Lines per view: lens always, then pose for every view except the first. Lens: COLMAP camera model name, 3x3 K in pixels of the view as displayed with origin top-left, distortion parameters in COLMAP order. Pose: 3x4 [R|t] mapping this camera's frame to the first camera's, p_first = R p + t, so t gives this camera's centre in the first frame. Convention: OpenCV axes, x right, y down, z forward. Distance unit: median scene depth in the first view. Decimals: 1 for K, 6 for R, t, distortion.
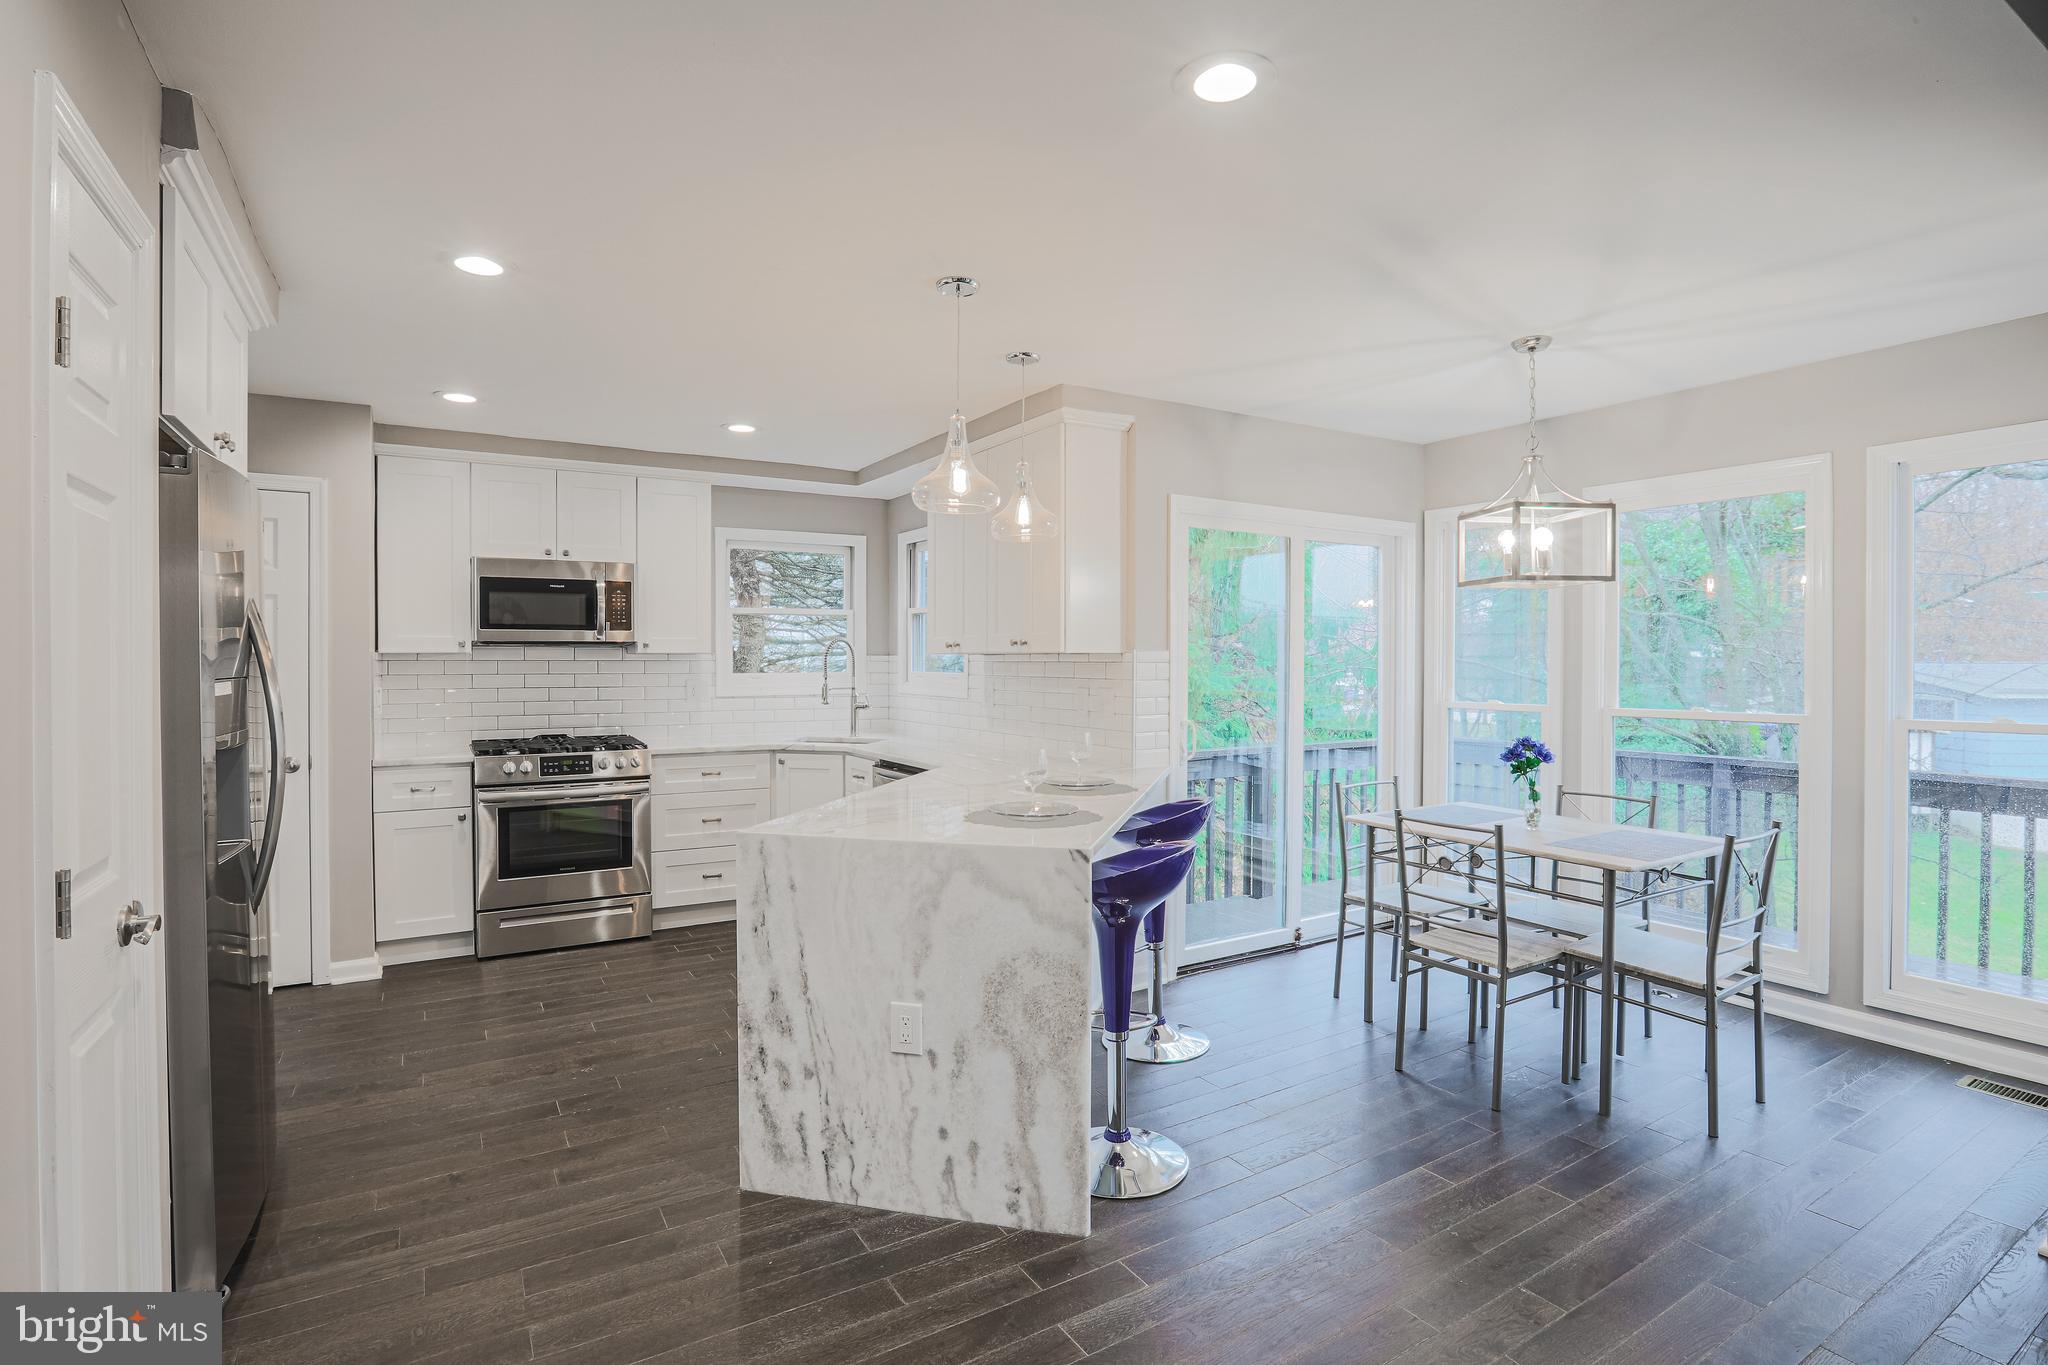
lens RADIAL K [[1001.1, 0, 1024.2], [0, 1001.1, 668.7], [0, 0, 1]] dist [-0.056113, 0.019297]
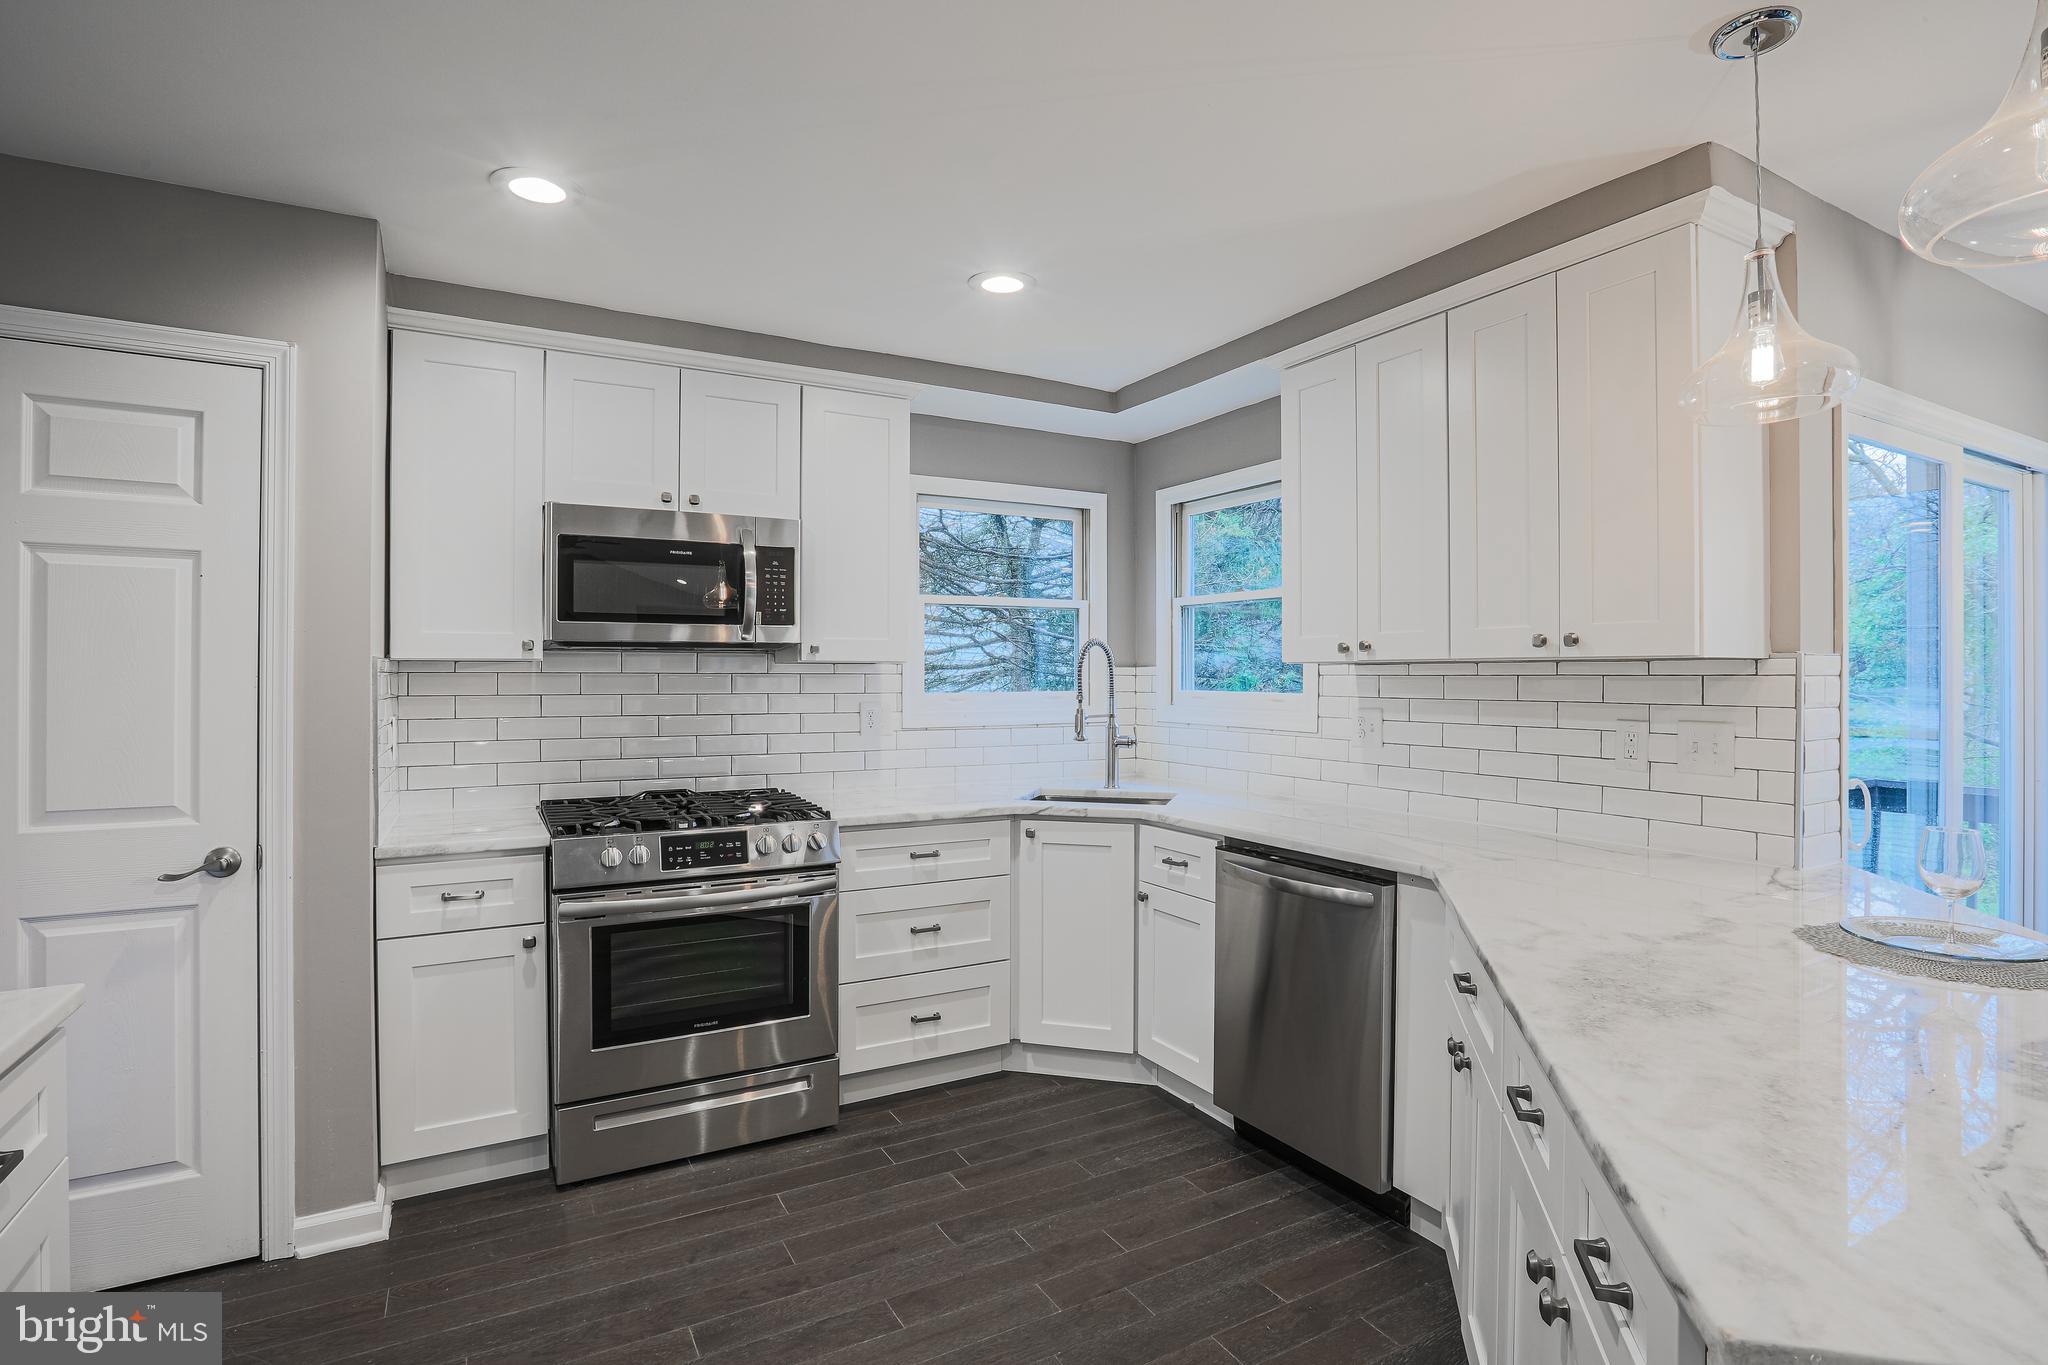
lens RADIAL K [[1001.1, 0, 1050.0], [0, 1001.1, 673.5], [0, 0, 1]] dist [-0.056113, 0.019297]
pose [[0.999829, 0.000466, -0.018495, -0.254438], [-0.000681, 0.999932, -0.011630, -0.000962], [0.018489, 0.011641, 0.999761, 0.424749]]
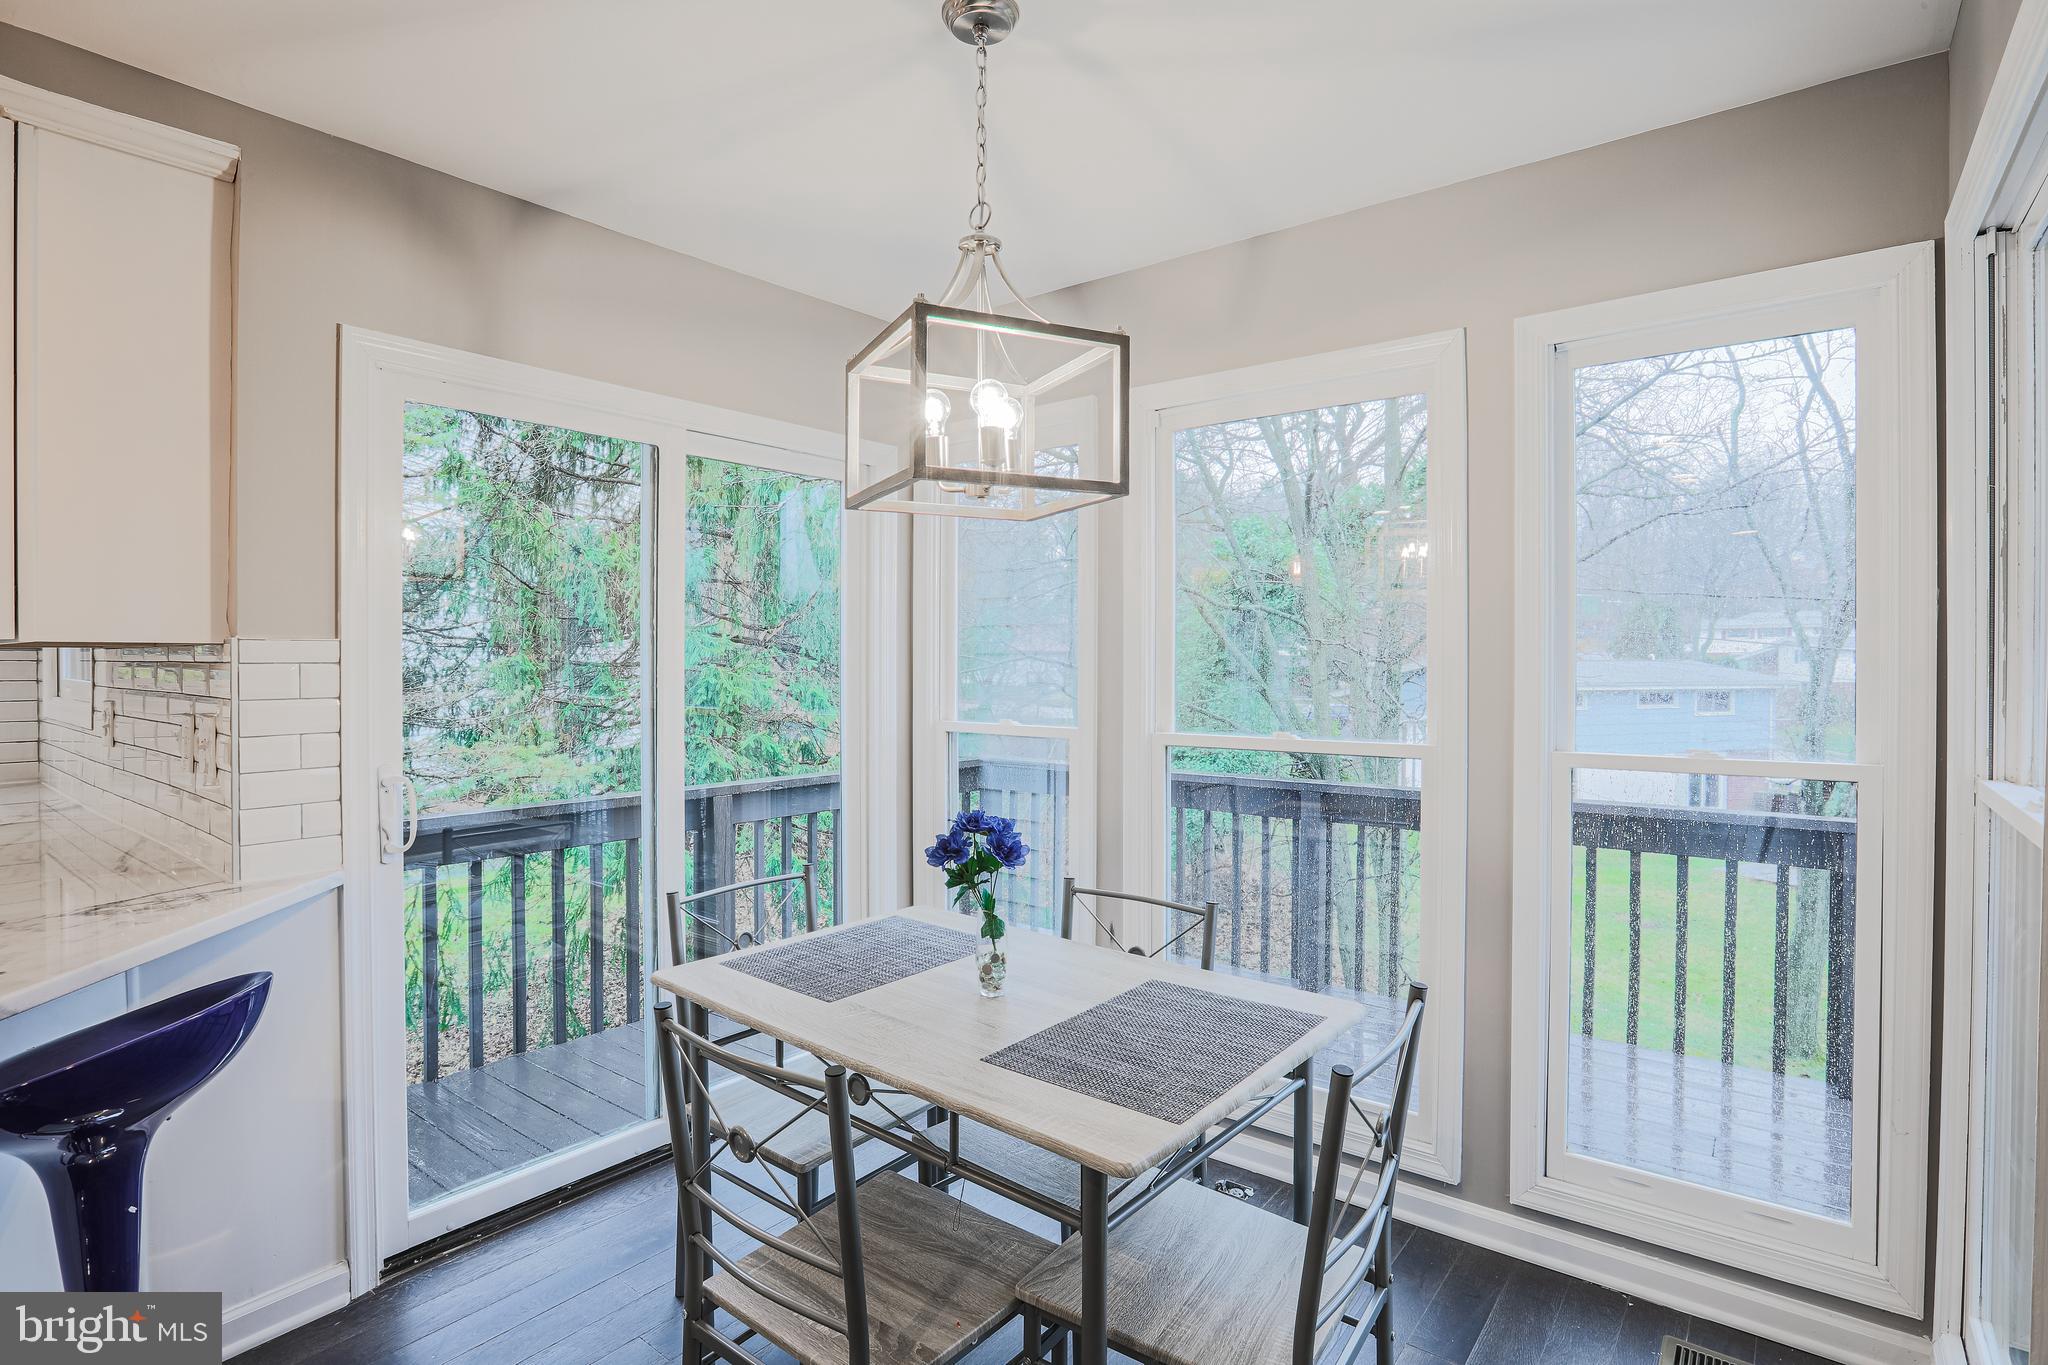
lens RADIAL K [[1001.1, 0, 1027.2], [0, 1001.1, 662.7], [0, 0, 1]] dist [-0.056113, 0.019297]
pose [[0.939779, -0.001647, 0.341780, 0.277650], [0.003071, 0.999989, -0.003627, -0.003352], [-0.341770, 0.004459, 0.939773, 0.397823]]
